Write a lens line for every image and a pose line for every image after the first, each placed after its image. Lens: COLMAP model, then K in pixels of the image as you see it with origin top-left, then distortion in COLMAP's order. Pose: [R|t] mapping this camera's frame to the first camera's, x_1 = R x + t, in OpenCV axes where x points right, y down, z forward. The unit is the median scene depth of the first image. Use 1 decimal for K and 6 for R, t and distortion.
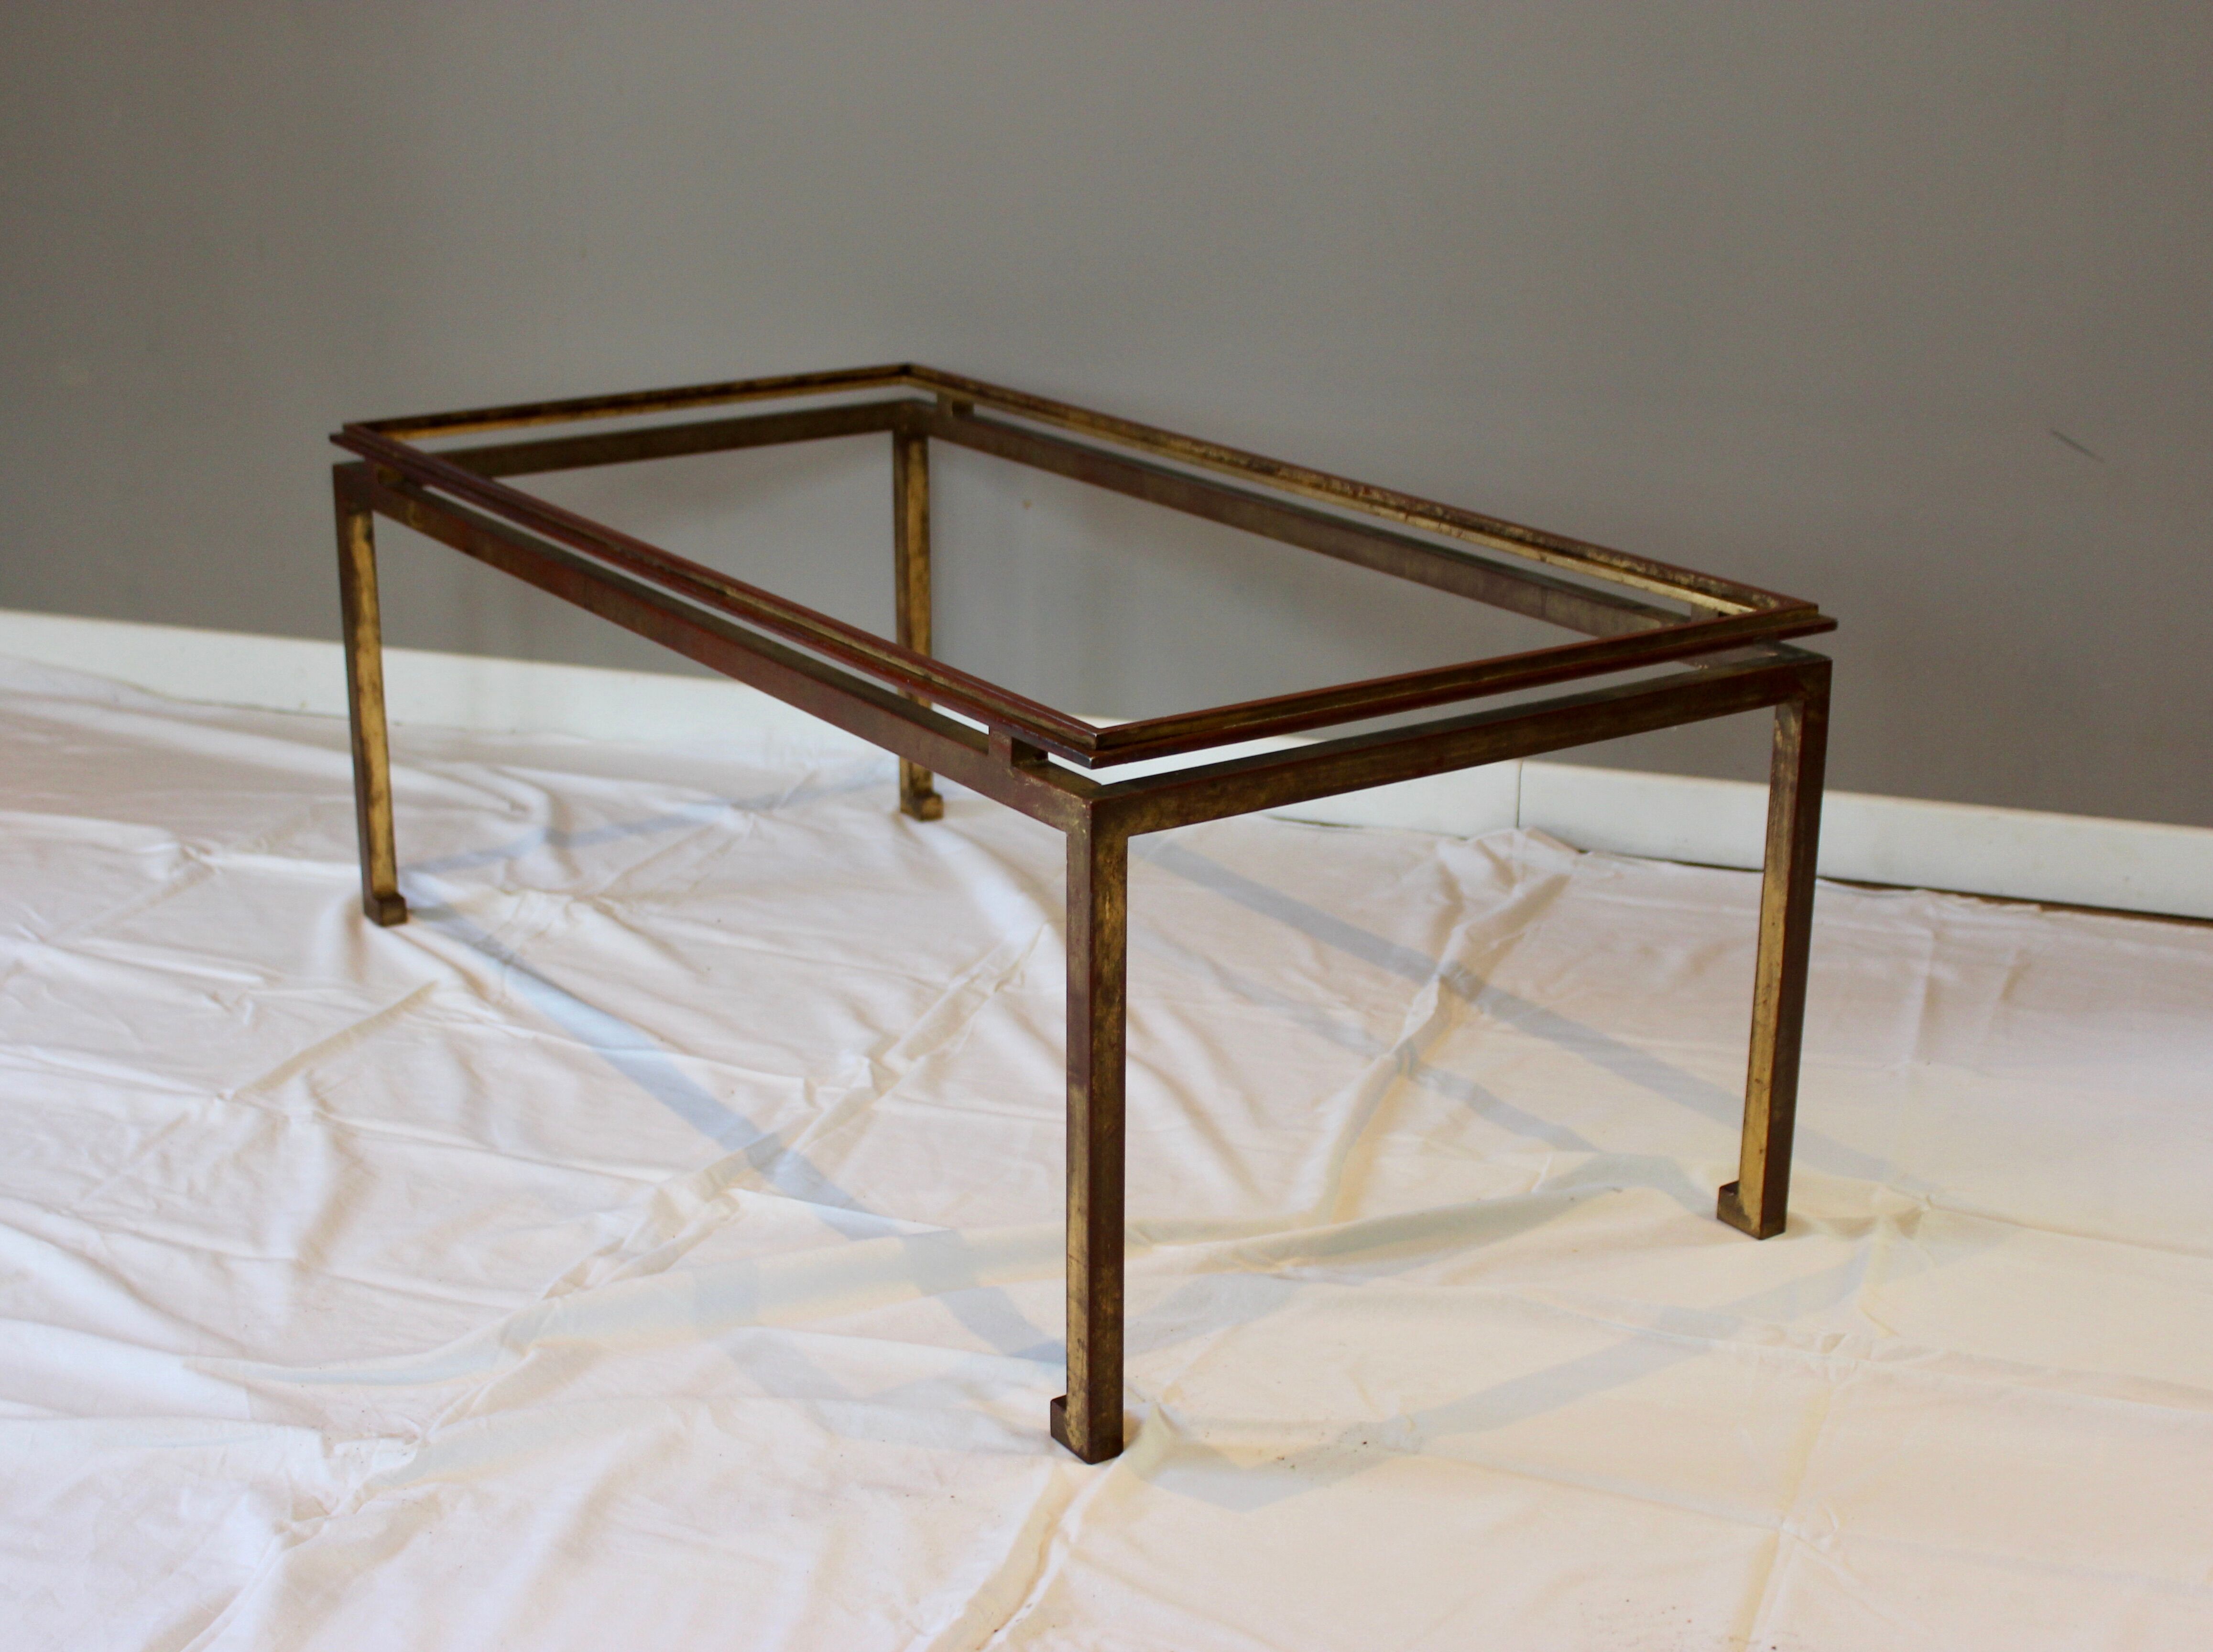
lens RADIAL K [[3017.0, 0, 1044.9], [0, 3017.0, 846.0], [0, 0, 1]] dist [-0.055259, 0.000000]
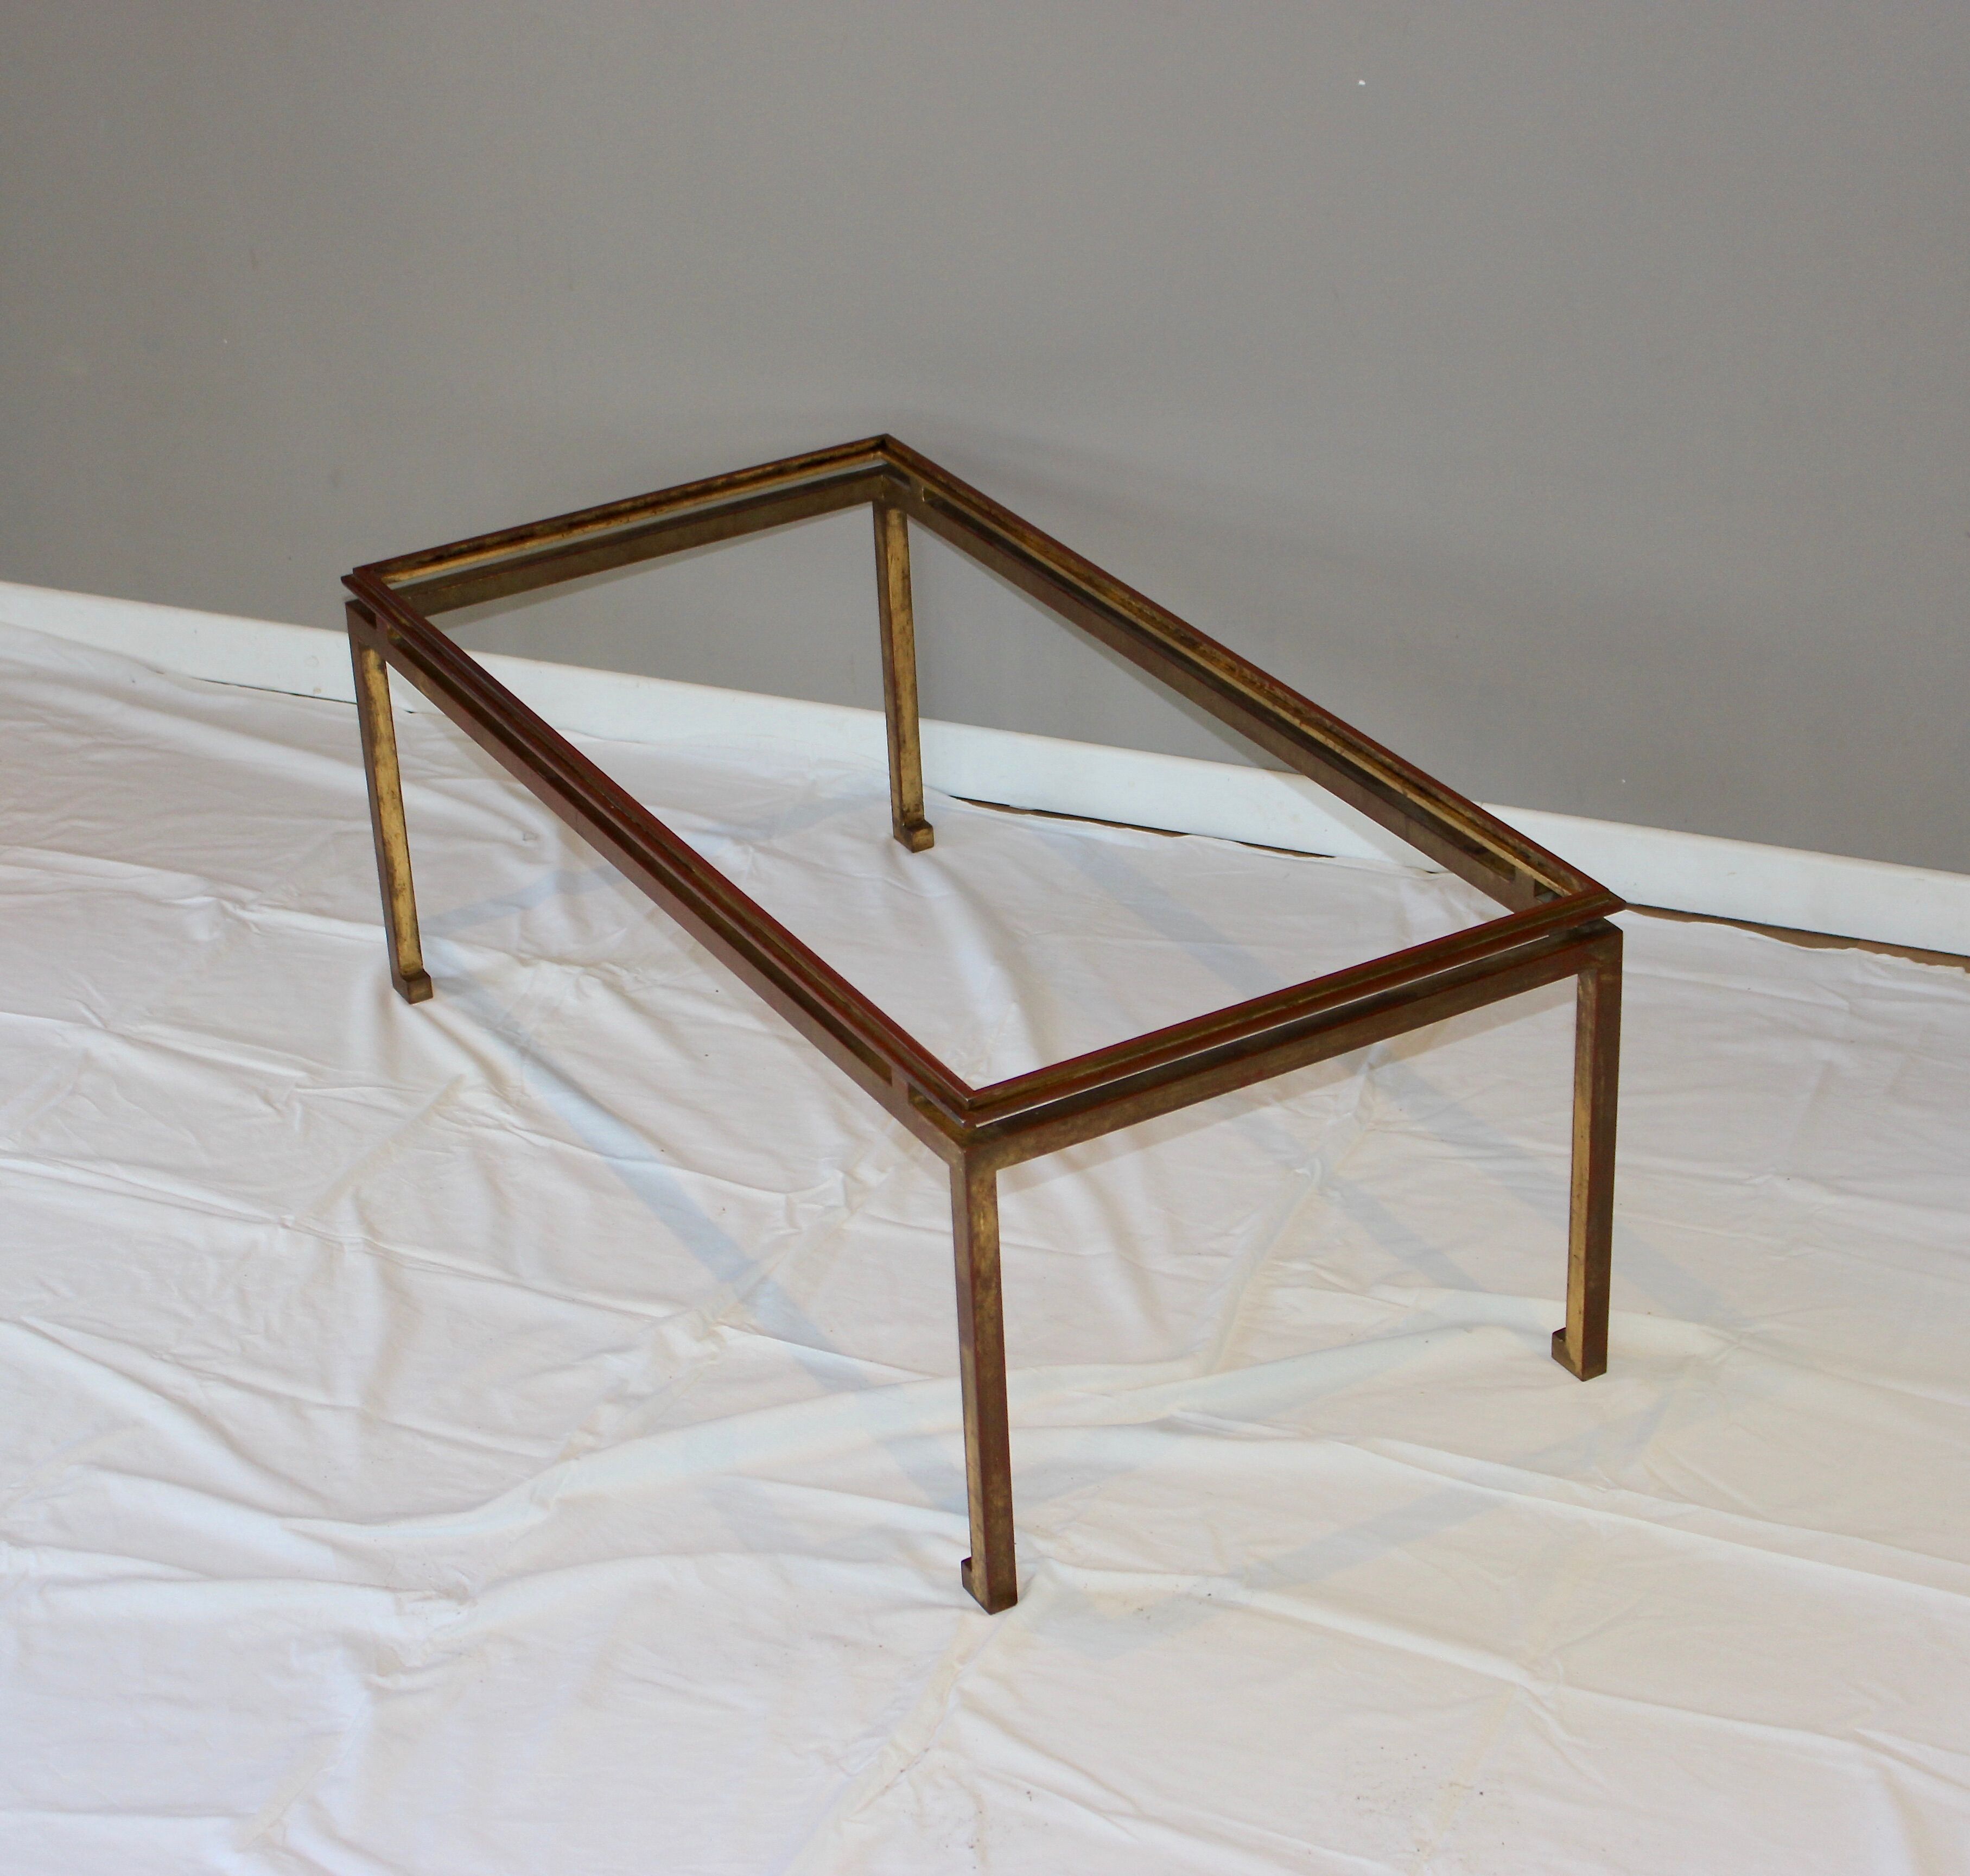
lens RADIAL K [[4029.6, 0, 969.0], [0, 4029.6, 941.5], [0, 0, 1]] dist [-0.028834, 0.000000]
pose [[0.997293, -0.009311, -0.072945, 0.115289], [0.022497, 0.983022, 0.182105, -0.333973], [0.070011, -0.183253, 0.980570, -0.538423]]
